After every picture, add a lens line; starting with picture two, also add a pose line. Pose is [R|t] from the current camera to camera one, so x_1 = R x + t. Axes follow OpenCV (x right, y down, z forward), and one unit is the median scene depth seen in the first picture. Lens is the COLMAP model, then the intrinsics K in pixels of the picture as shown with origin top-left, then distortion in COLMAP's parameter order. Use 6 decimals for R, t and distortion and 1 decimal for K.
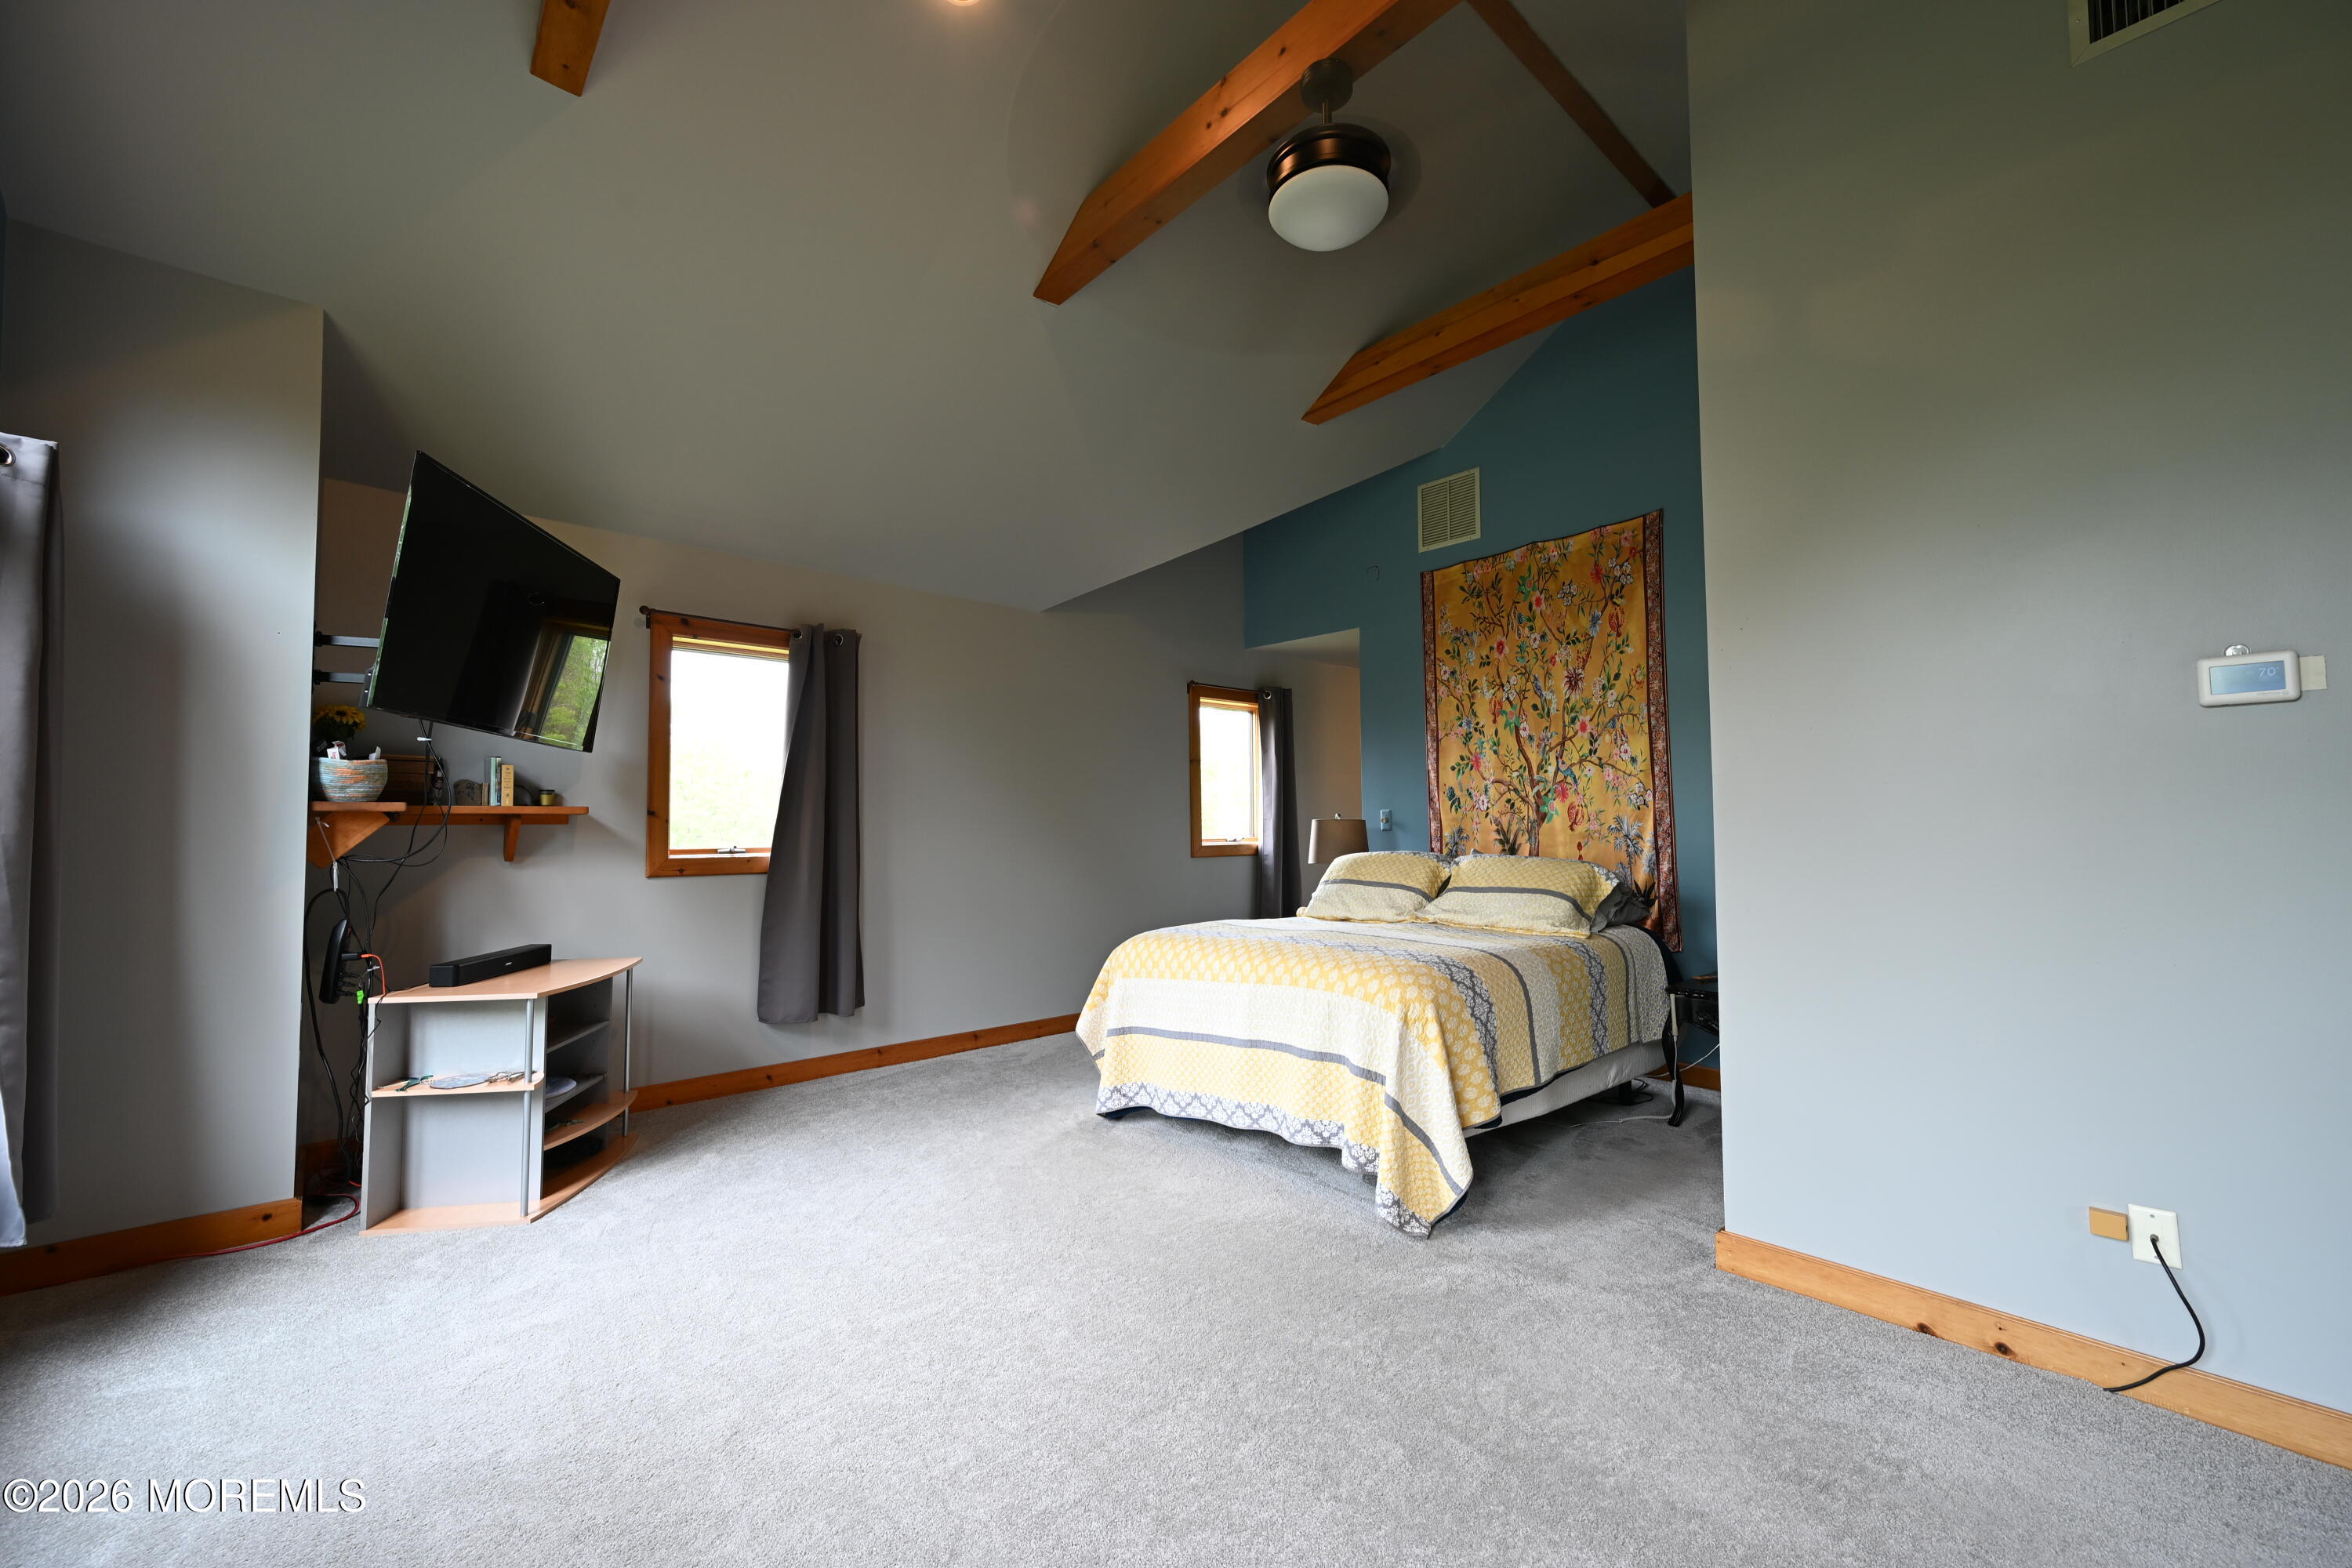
lens RADIAL K [[915.3, 0, 1180.4], [0, 915.3, 781.3], [0, 0, 1]] dist [-0.001701, 0.000254]
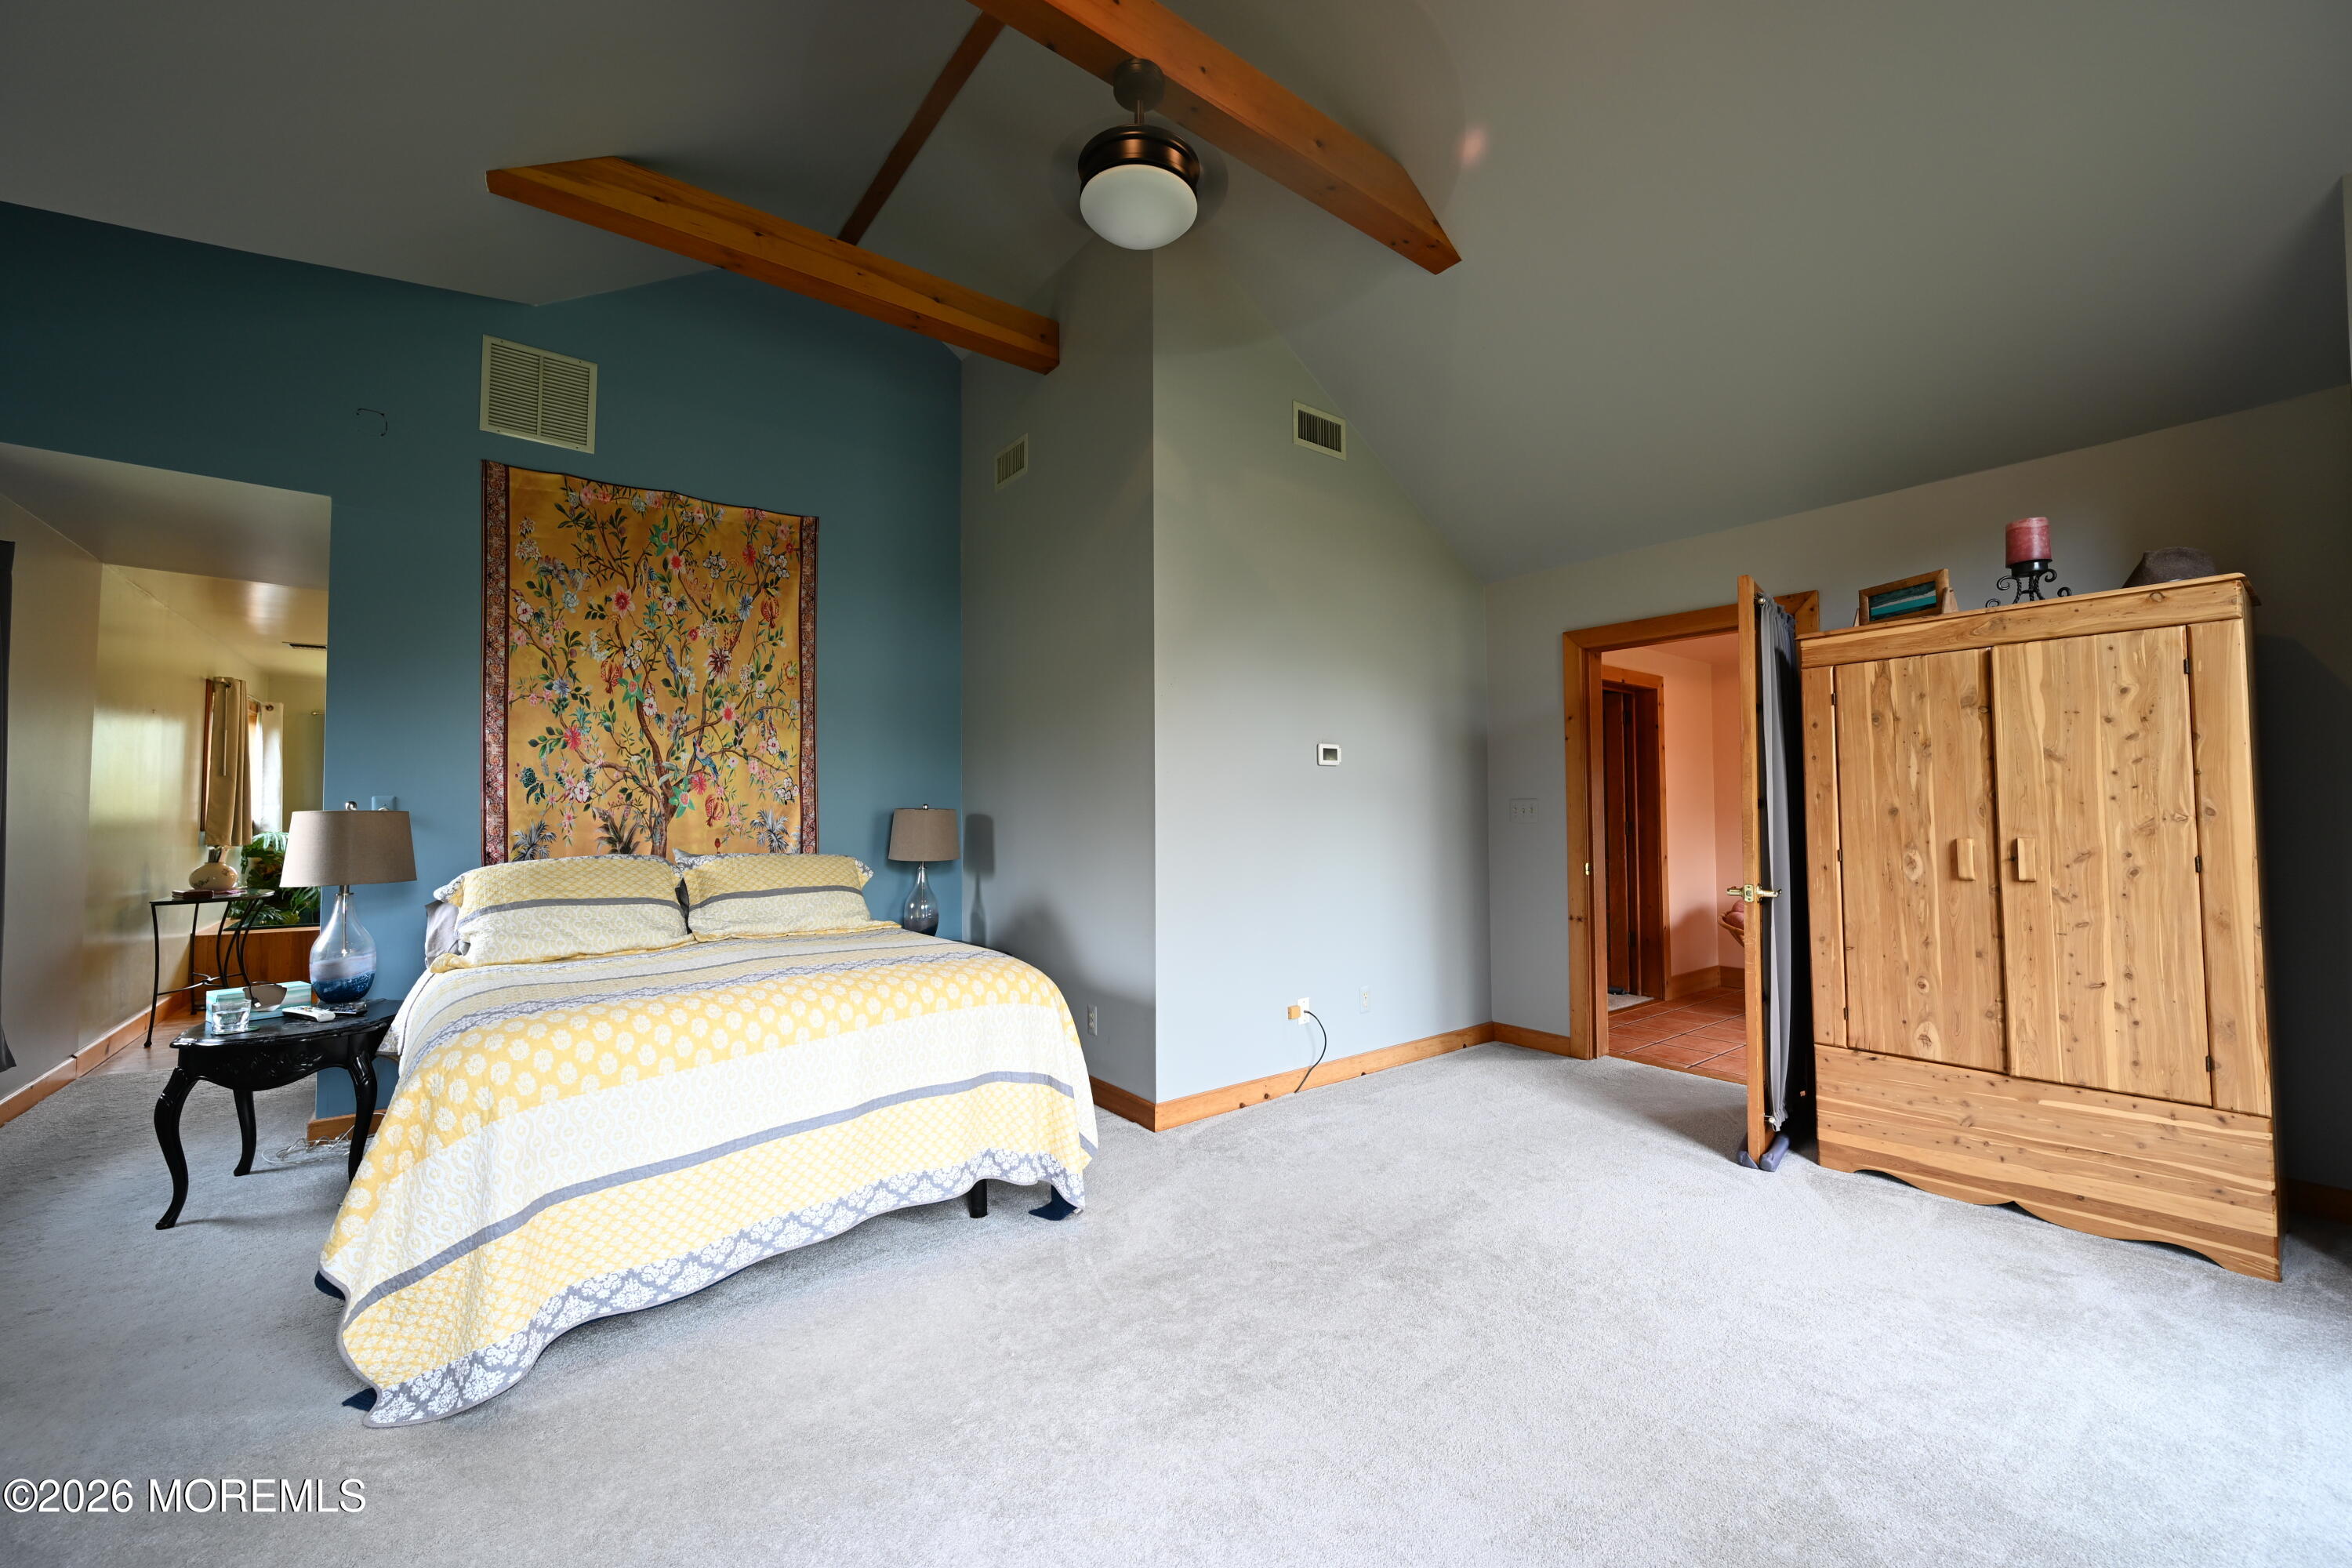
lens RADIAL K [[915.3, 0, 1180.4], [0, 915.3, 781.3], [0, 0, 1]] dist [-0.001701, 0.000254]
pose [[0.066860, 0.043758, 0.996802, -0.431122], [-0.044562, 0.998172, -0.040829, 0.024946], [-0.996767, -0.041689, 0.068688, 0.456291]]
